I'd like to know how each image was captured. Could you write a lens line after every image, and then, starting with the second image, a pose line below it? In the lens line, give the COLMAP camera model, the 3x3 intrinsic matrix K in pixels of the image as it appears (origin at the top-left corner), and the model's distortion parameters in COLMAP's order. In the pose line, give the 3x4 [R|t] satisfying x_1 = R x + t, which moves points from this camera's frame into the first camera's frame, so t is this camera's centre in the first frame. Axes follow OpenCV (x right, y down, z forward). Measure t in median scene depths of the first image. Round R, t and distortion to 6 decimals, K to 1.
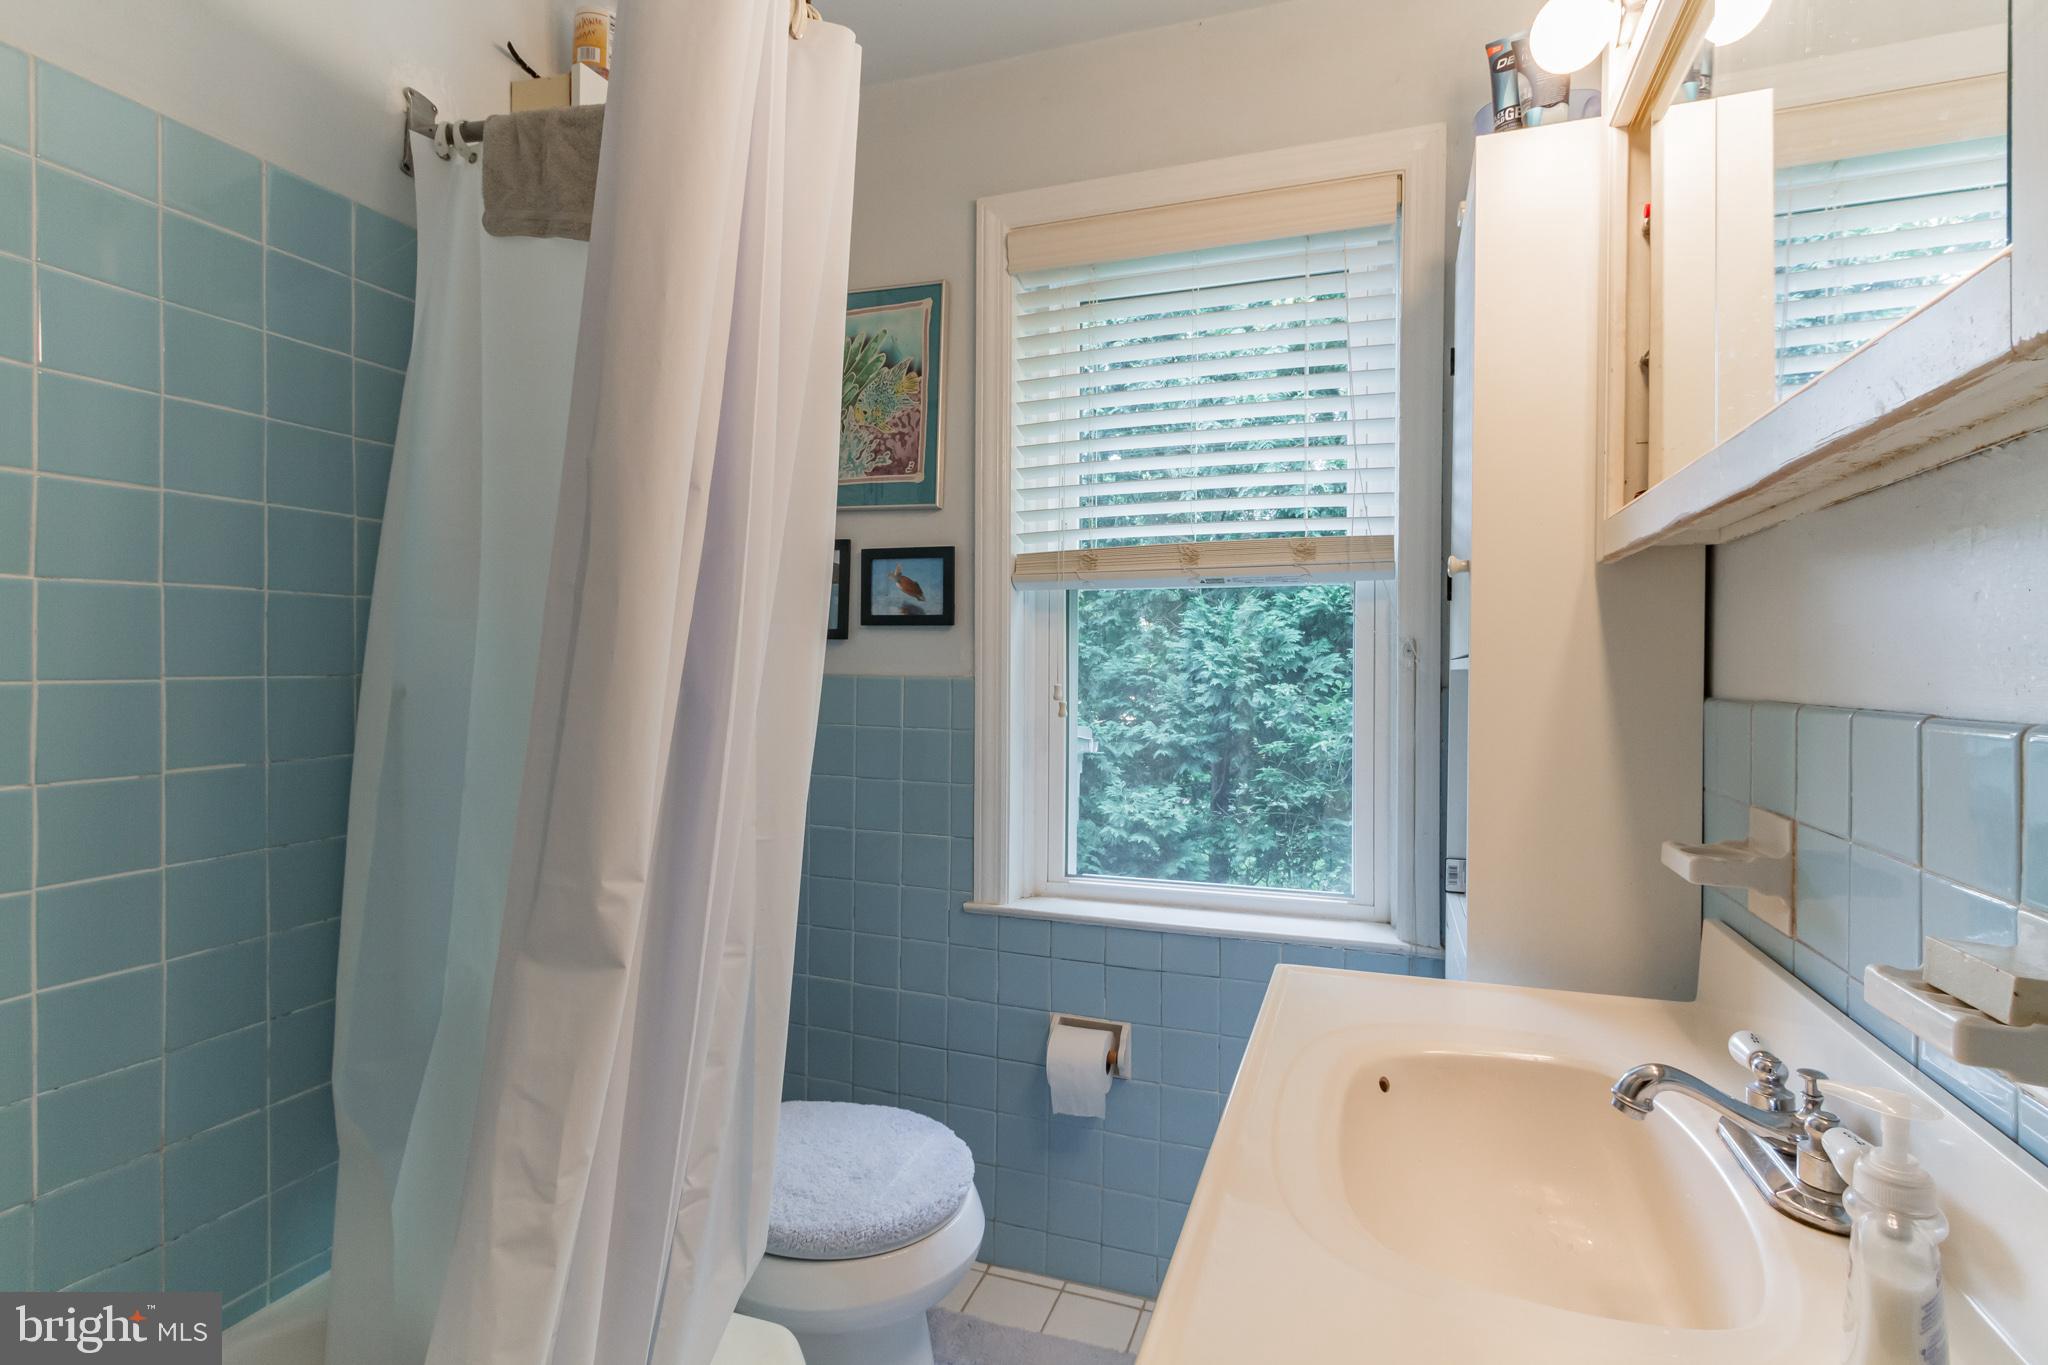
lens RADIAL K [[939.2, 0, 1024.1], [0, 939.2, 698.1], [0, 0, 1]] dist [0.002181, -0.000059]
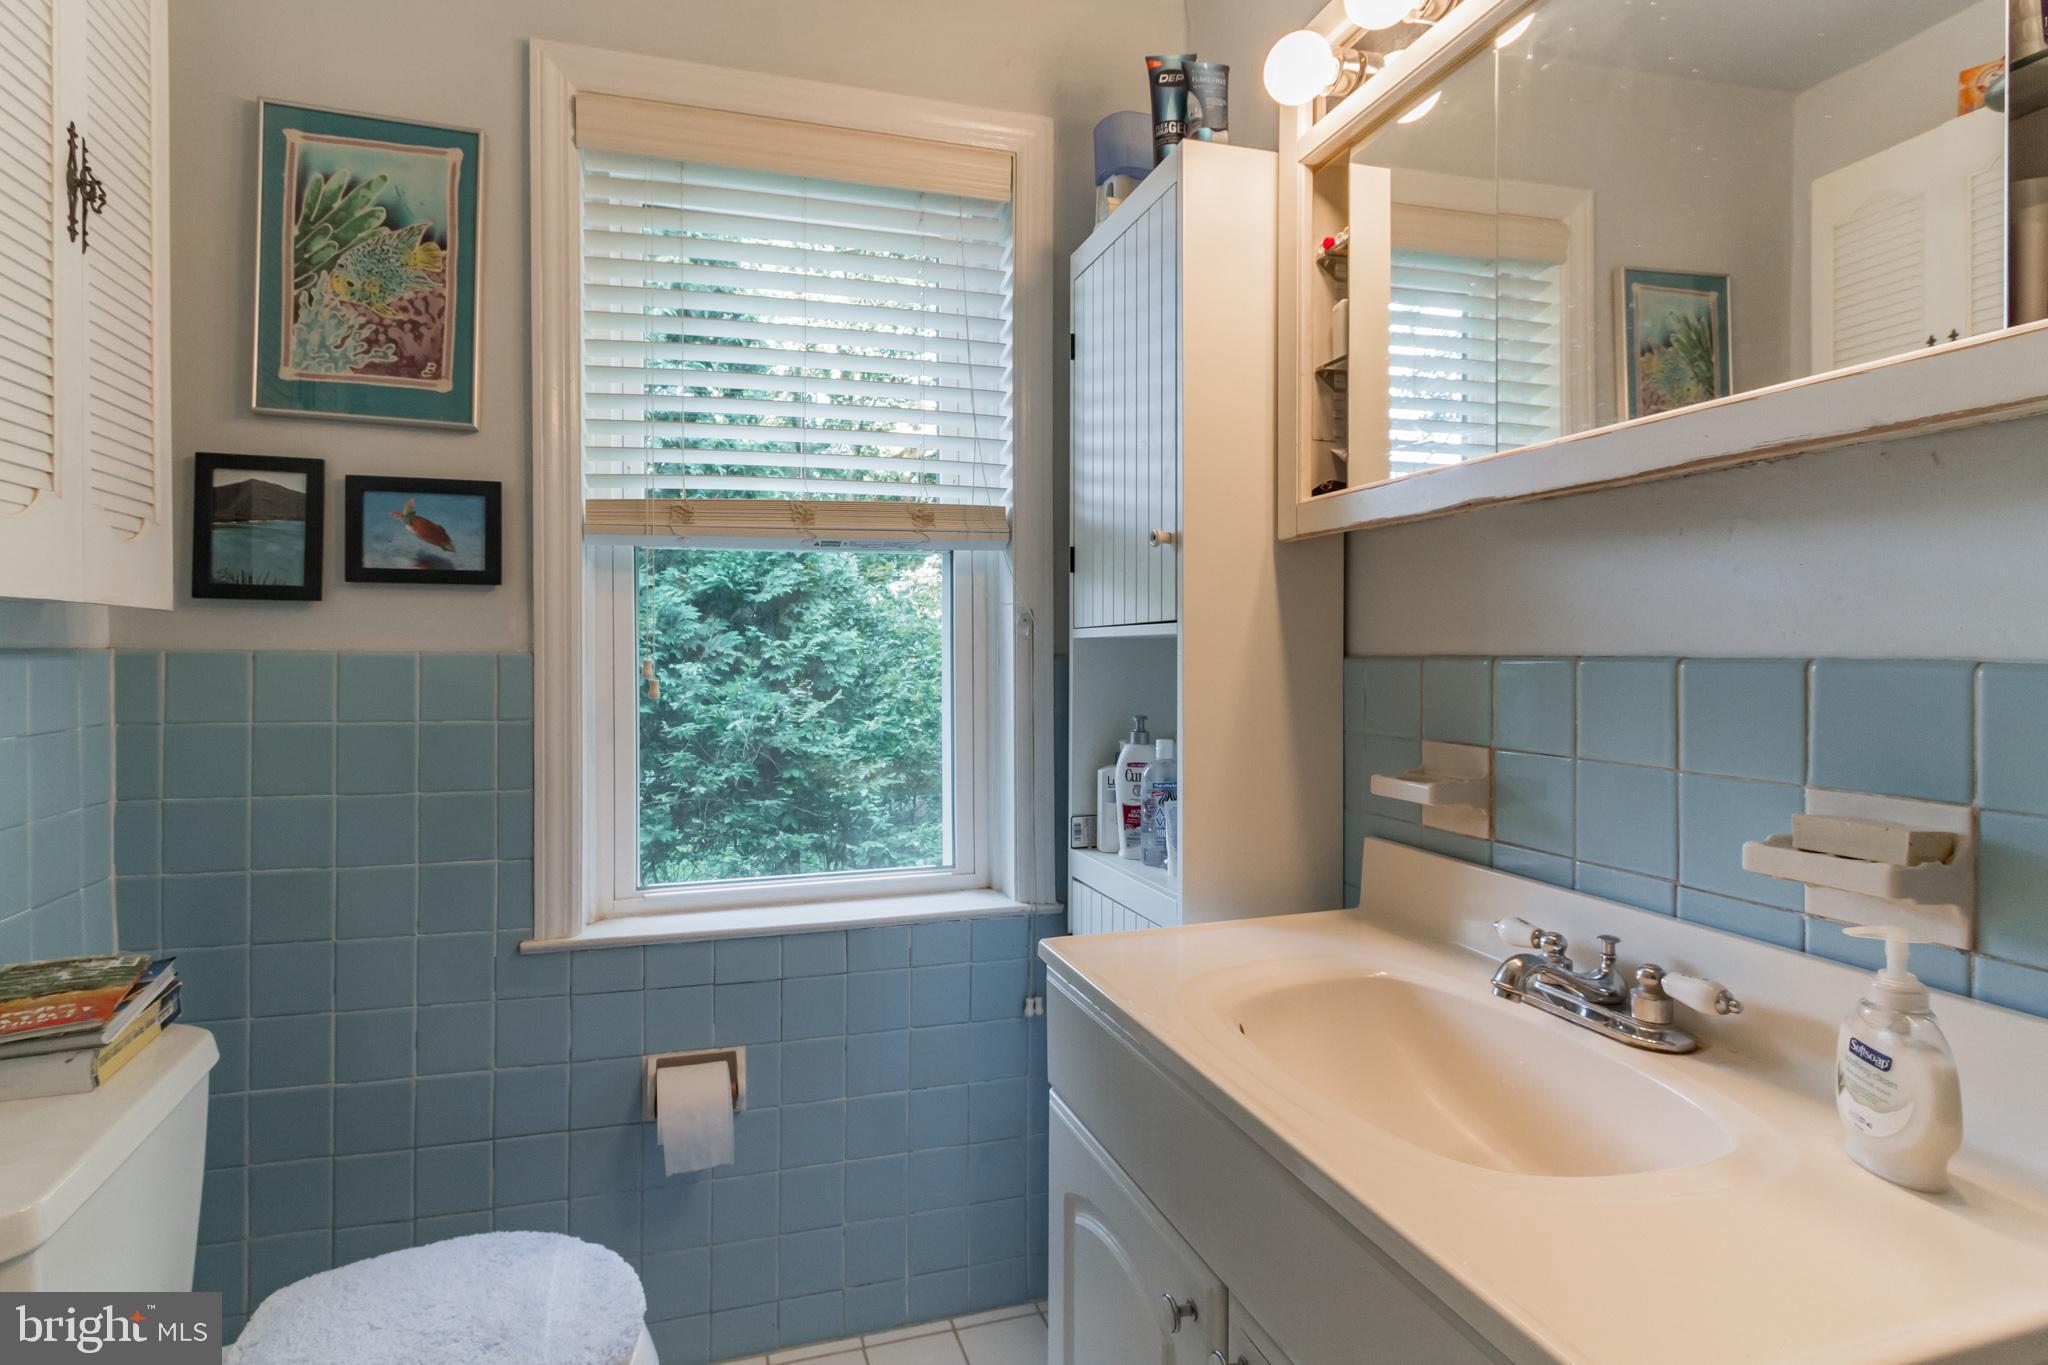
lens RADIAL K [[975.3, 0, 957.0], [0, 975.3, 677.0], [0, 0, 1]] dist [0.002542, 0.000182]
pose [[0.826838, -0.024973, 0.561886, -0.216200], [0.026560, 0.999633, 0.005345, 0.003492], [-0.561813, 0.010504, 0.827198, 0.130683]]
